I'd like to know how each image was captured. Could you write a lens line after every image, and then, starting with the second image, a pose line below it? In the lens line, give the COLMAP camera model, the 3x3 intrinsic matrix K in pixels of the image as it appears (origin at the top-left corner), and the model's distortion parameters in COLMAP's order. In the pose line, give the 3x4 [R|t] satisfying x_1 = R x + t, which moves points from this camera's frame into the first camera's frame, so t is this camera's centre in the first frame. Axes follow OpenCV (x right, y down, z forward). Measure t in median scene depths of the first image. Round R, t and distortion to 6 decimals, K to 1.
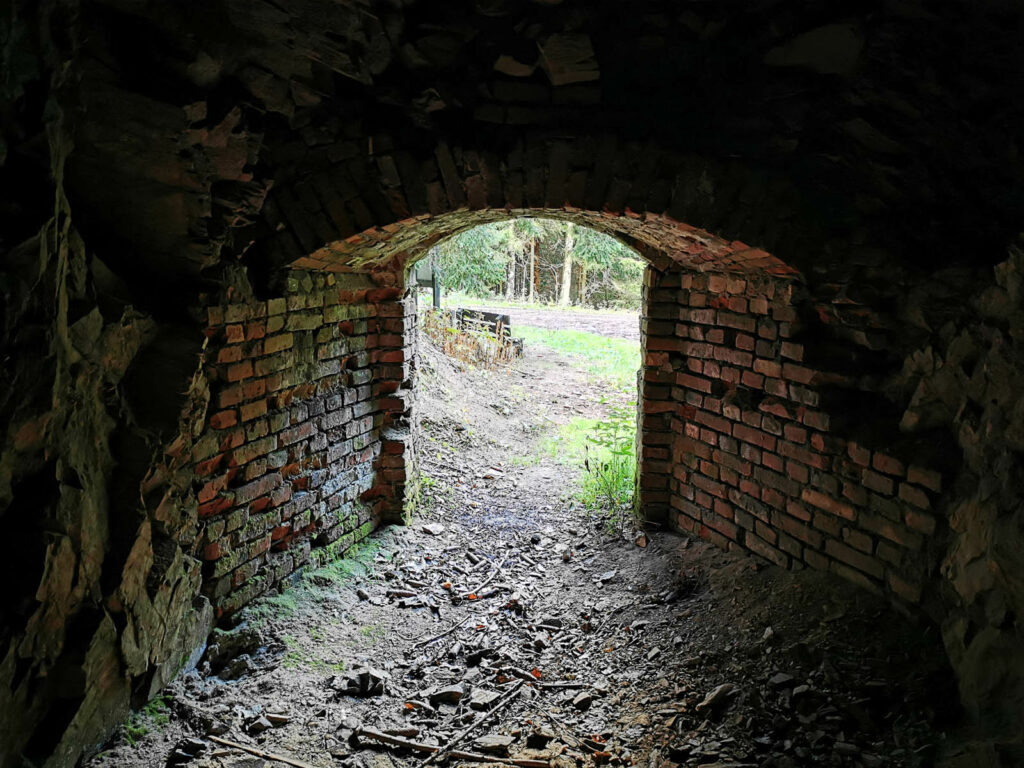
lens RADIAL K [[808.6, 0, 512.8], [0, 808.6, 379.5], [0, 0, 1]] dist [0.036403, -0.007564]
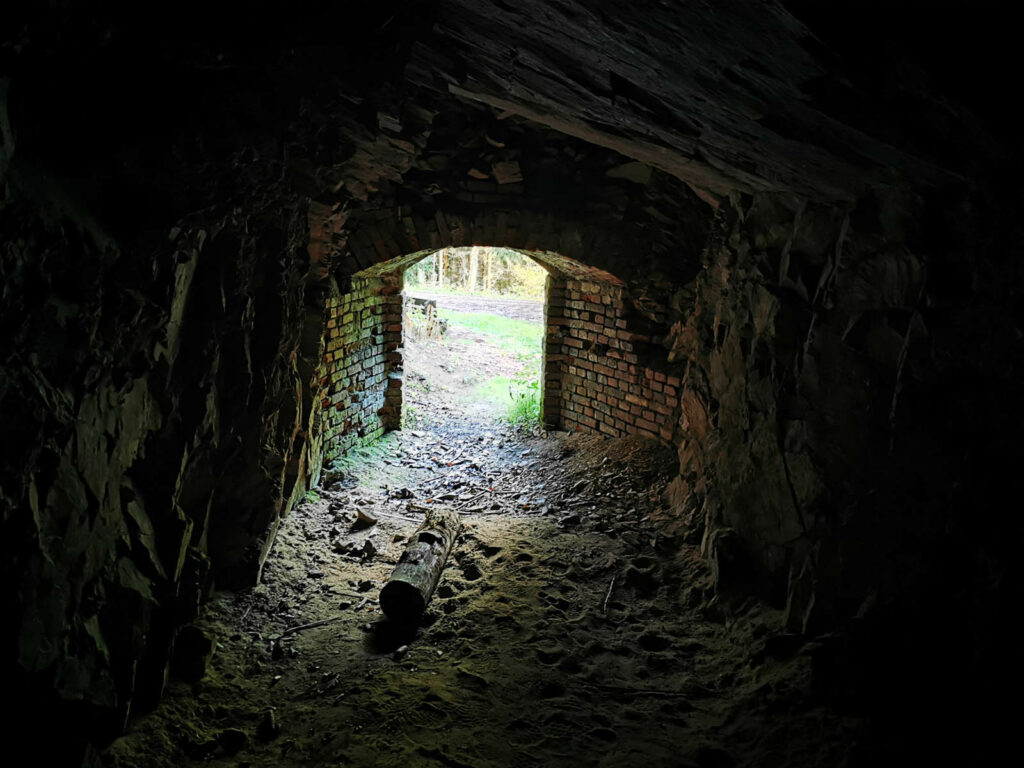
lens RADIAL K [[808.6, 0, 509.8], [0, 808.6, 384.0], [0, 0, 1]] dist [0.036403, -0.007564]
pose [[0.993044, -0.004626, 0.117651, -0.145320], [0.001572, 0.999660, 0.026034, 0.057233], [-0.117731, -0.025668, 0.992714, -0.874907]]
